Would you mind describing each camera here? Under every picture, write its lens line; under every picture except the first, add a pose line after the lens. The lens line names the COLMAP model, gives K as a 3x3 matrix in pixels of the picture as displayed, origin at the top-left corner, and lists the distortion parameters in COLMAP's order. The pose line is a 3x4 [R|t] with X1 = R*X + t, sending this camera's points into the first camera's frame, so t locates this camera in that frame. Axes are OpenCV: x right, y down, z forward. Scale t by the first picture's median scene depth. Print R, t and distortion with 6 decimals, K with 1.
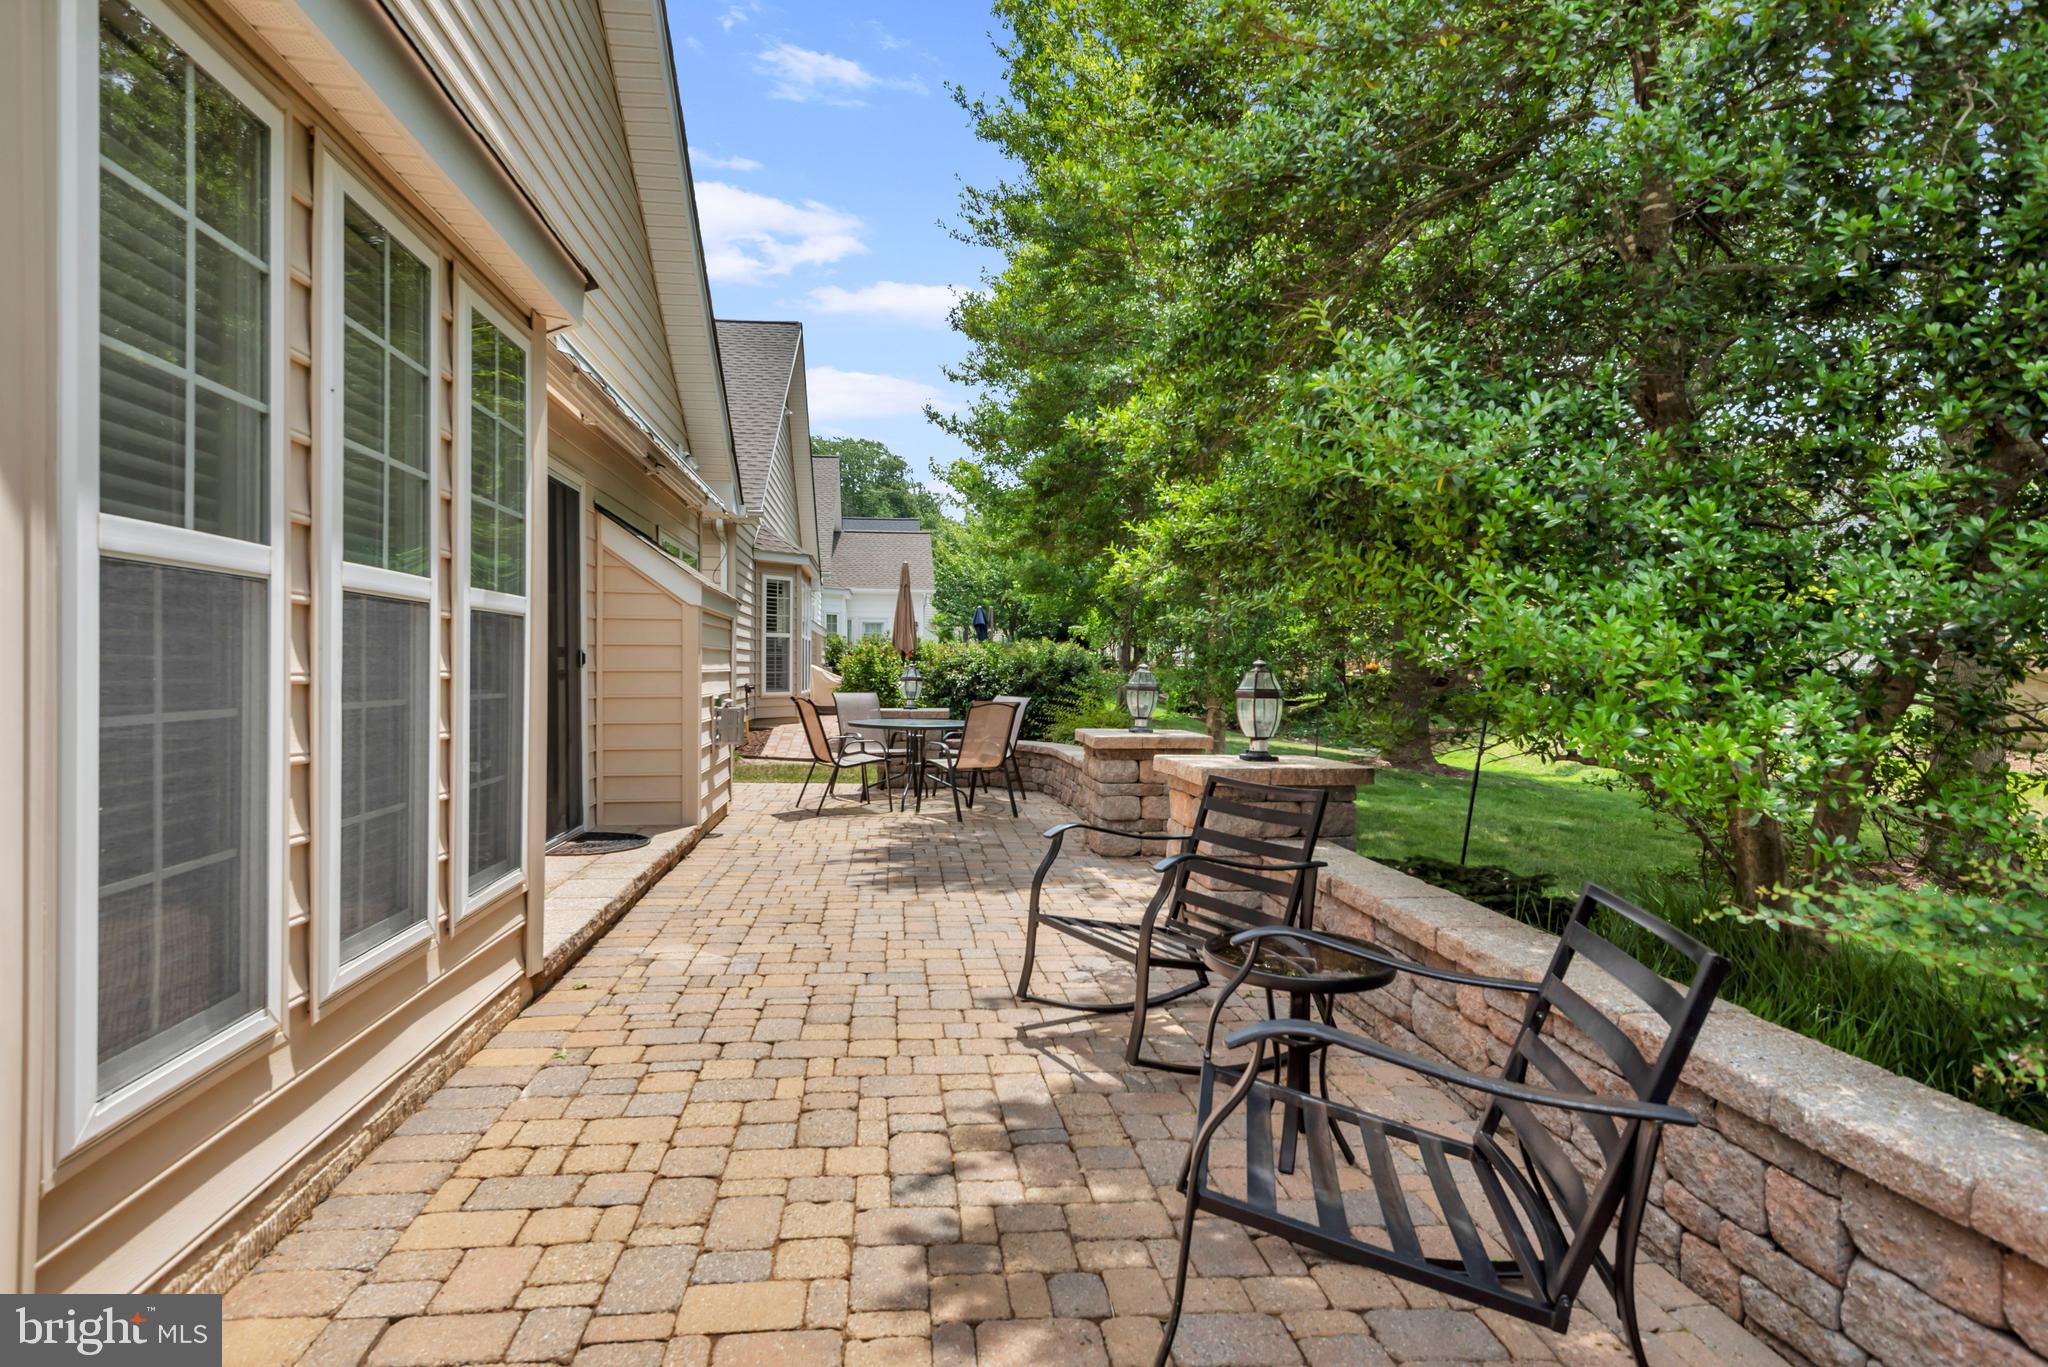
lens RADIAL K [[1106.2, 0, 990.8], [0, 1106.2, 672.6], [0, 0, 1]] dist [0.026523, -0.008757]
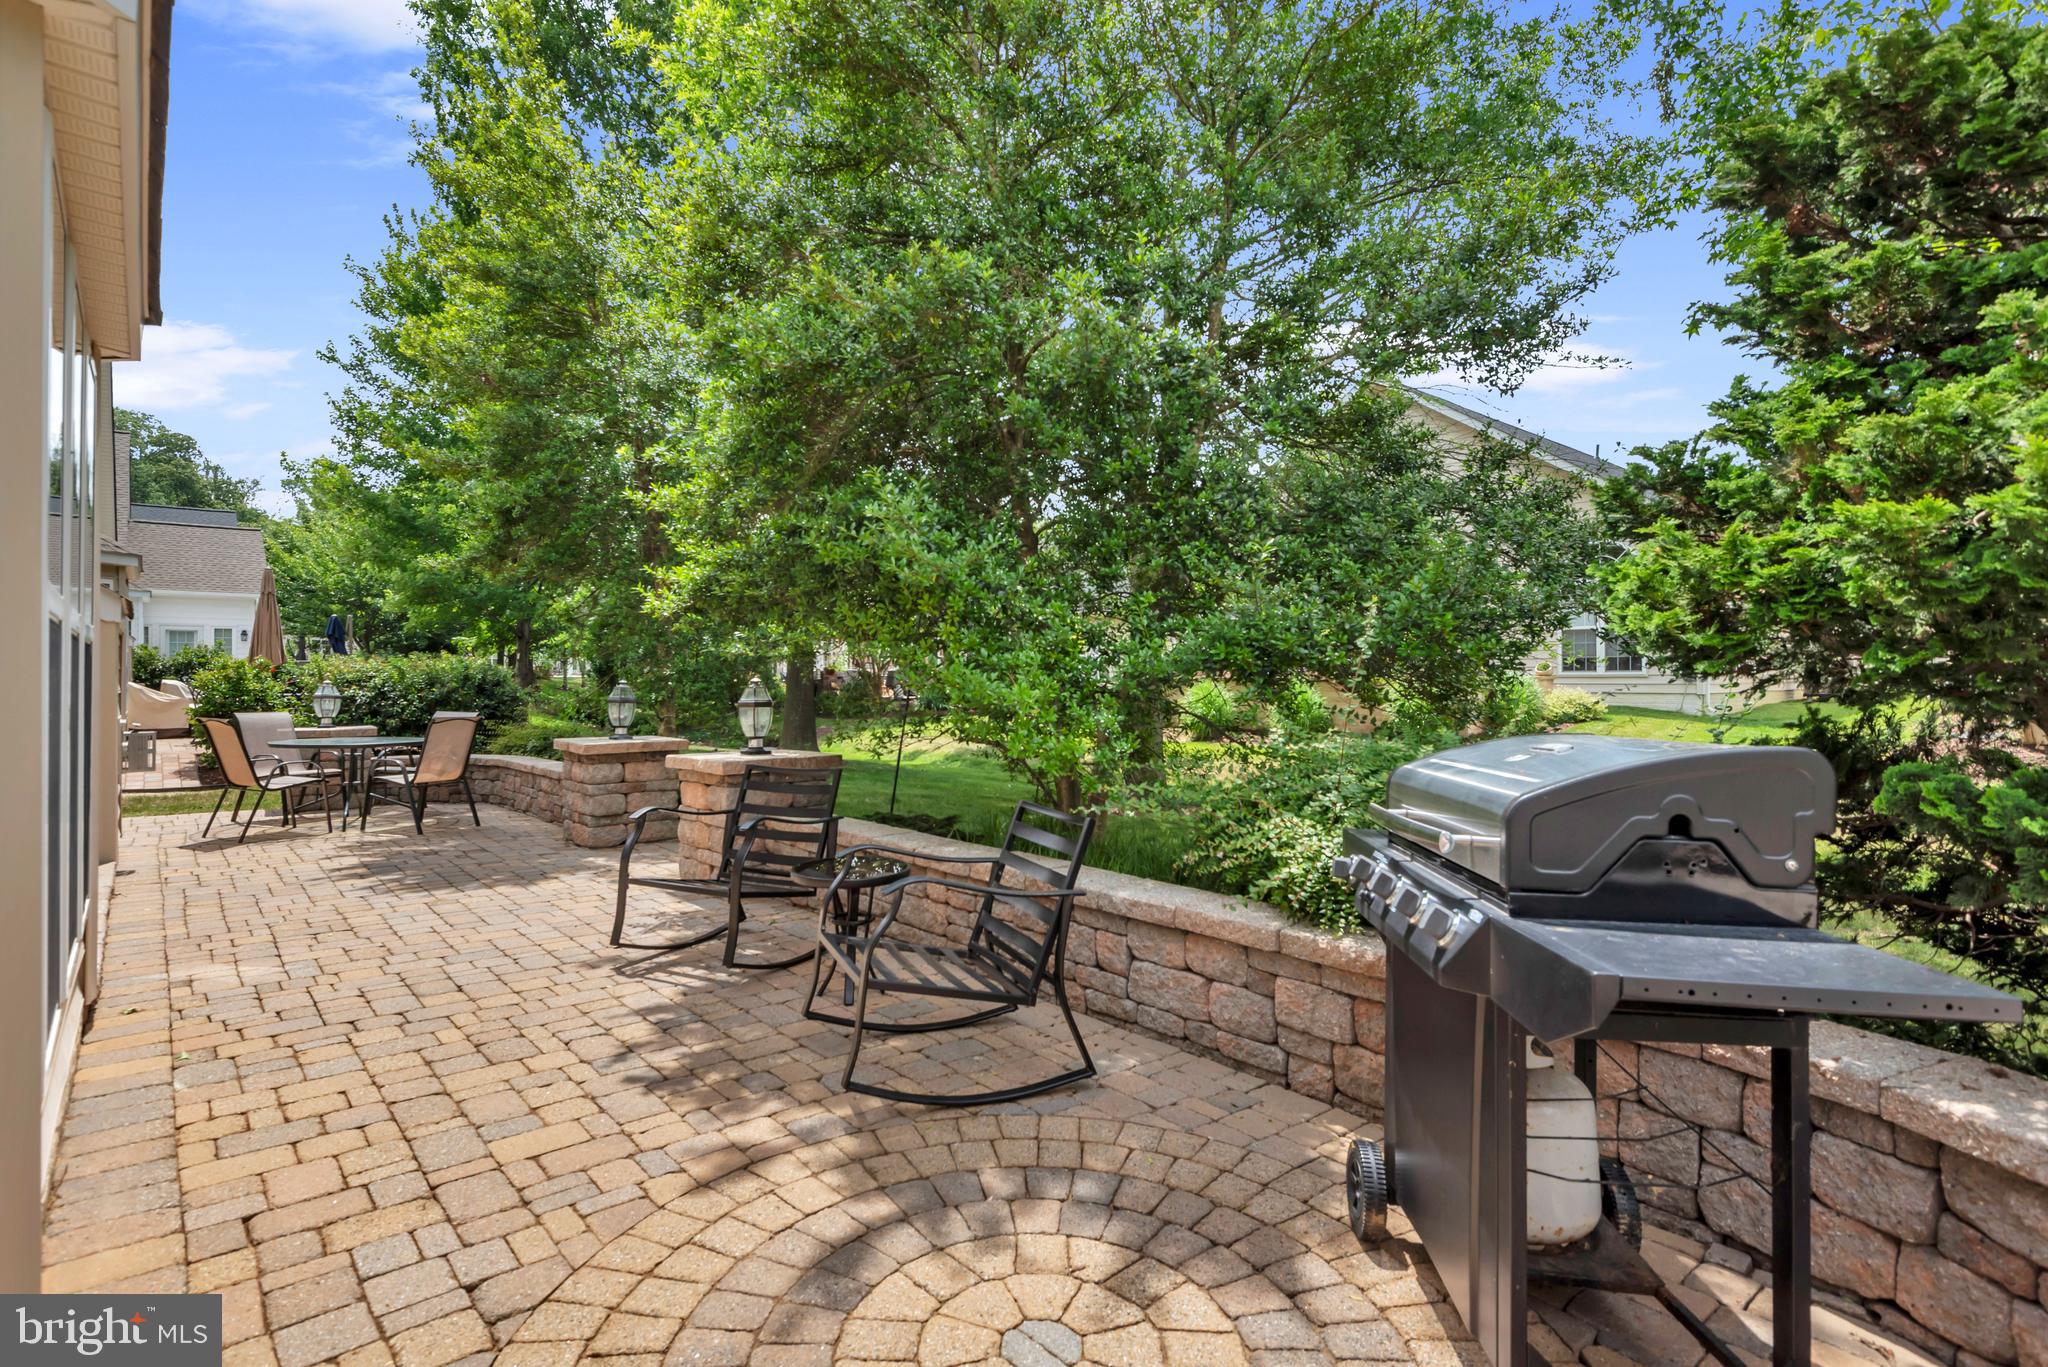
lens RADIAL K [[1019.3, 0, 1035.8], [0, 1019.3, 661.2], [0, 0, 1]] dist [0.002690, -0.001713]
pose [[0.814485, 0.001061, 0.580184, -0.108203], [0.011090, 0.999787, -0.017396, -0.003519], [-0.580079, 0.020603, 0.814300, -0.103031]]
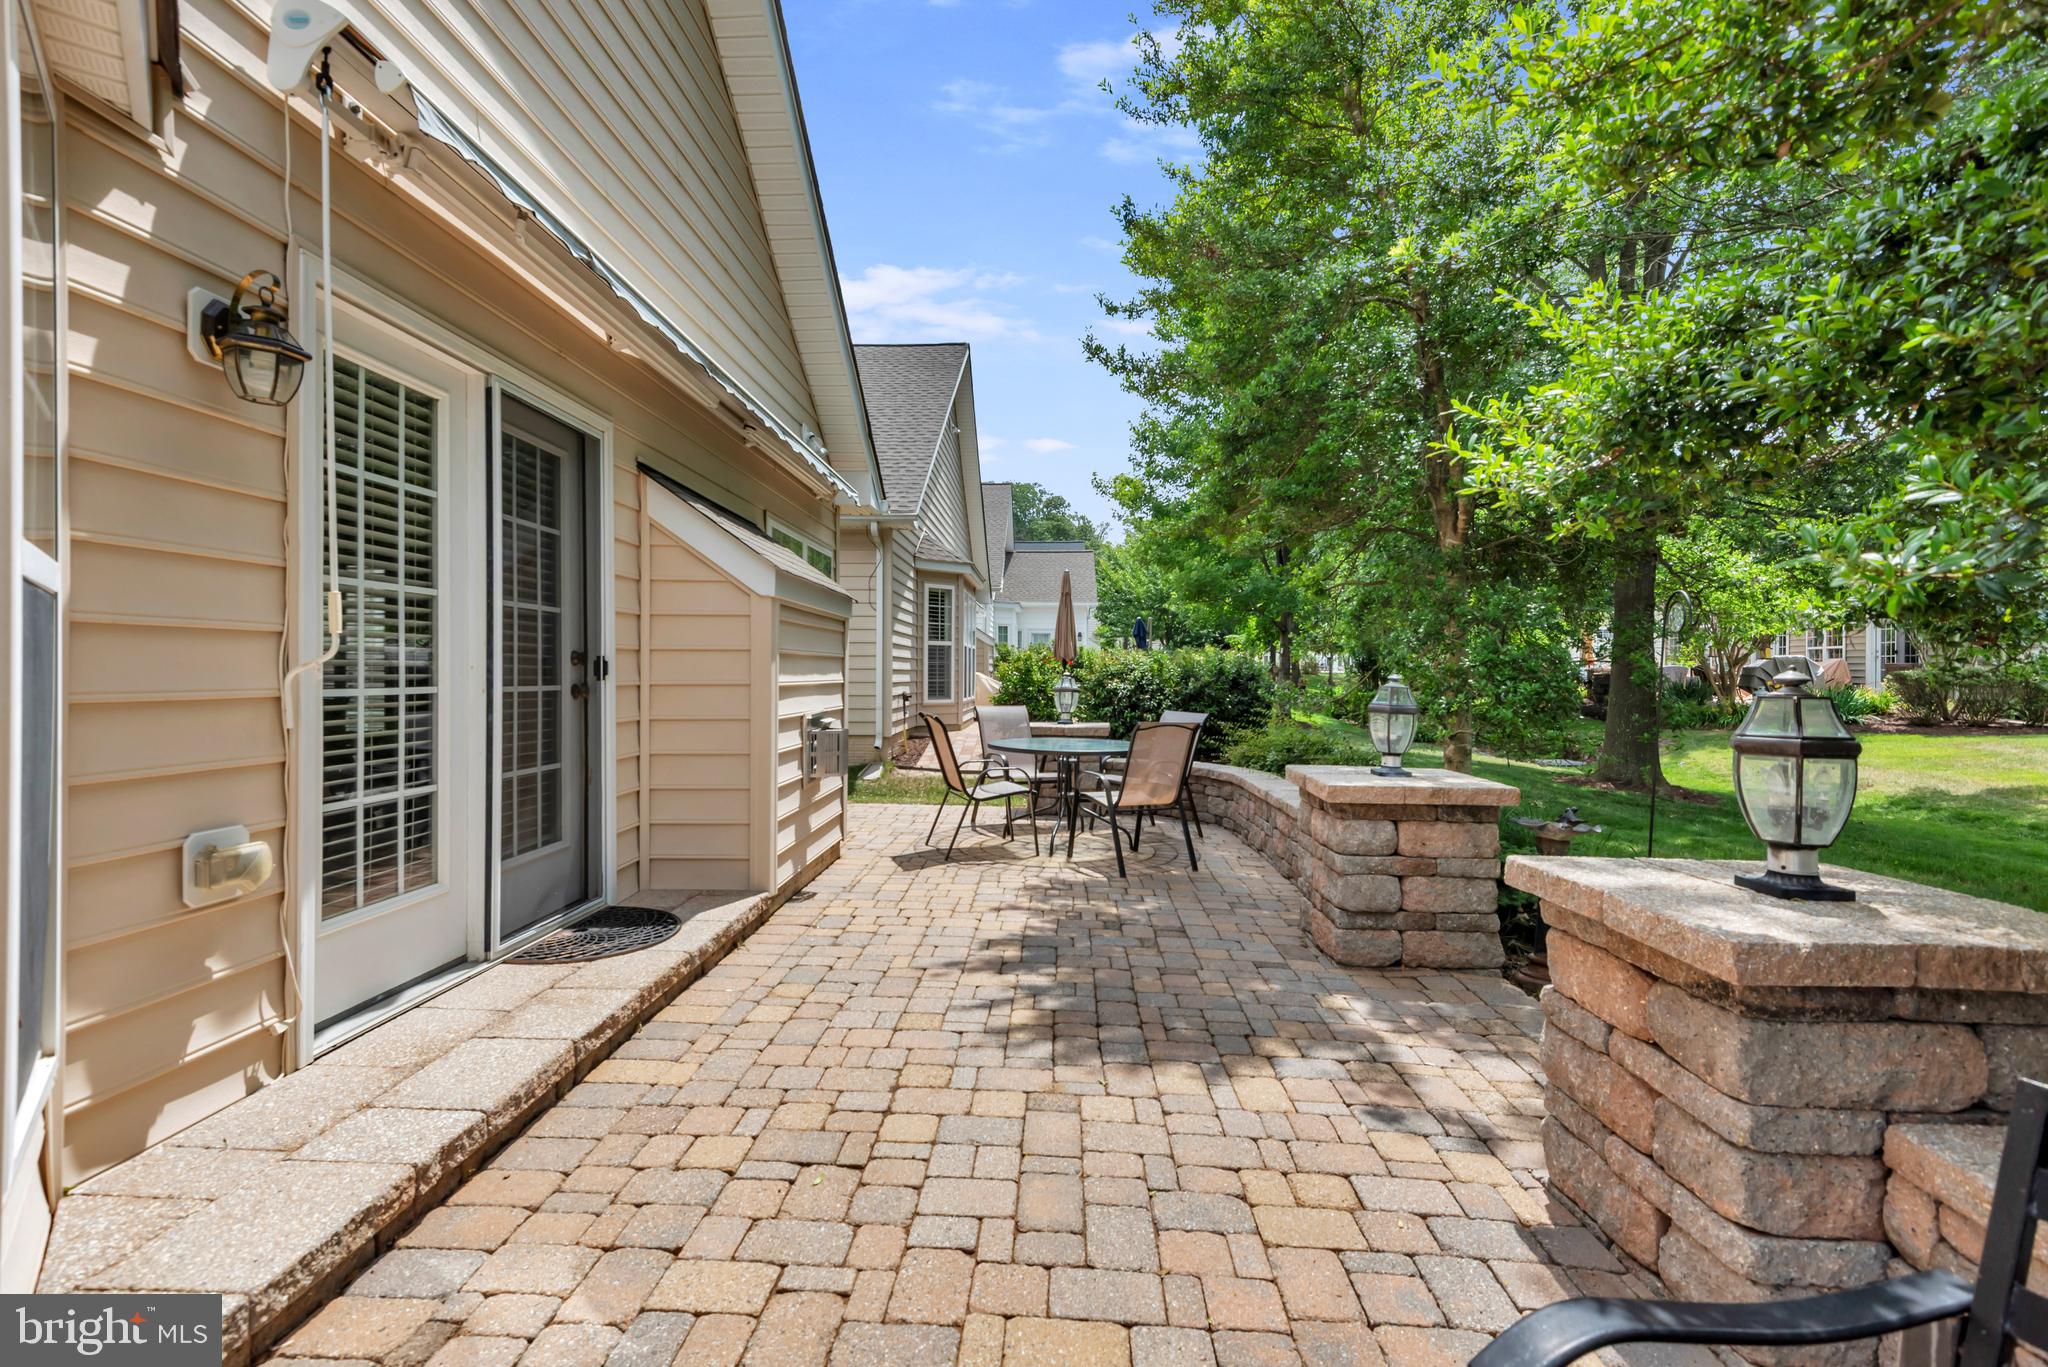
lens RADIAL K [[934.3, 0, 985.7], [0, 934.3, 696.3], [0, 0, 1]] dist [0.002503, 0.000101]
pose [[0.985612, 0.006344, -0.168902, -0.012386], [-0.003028, 0.999798, 0.019885, -0.004979], [0.168994, -0.019087, 0.985432, 0.320748]]
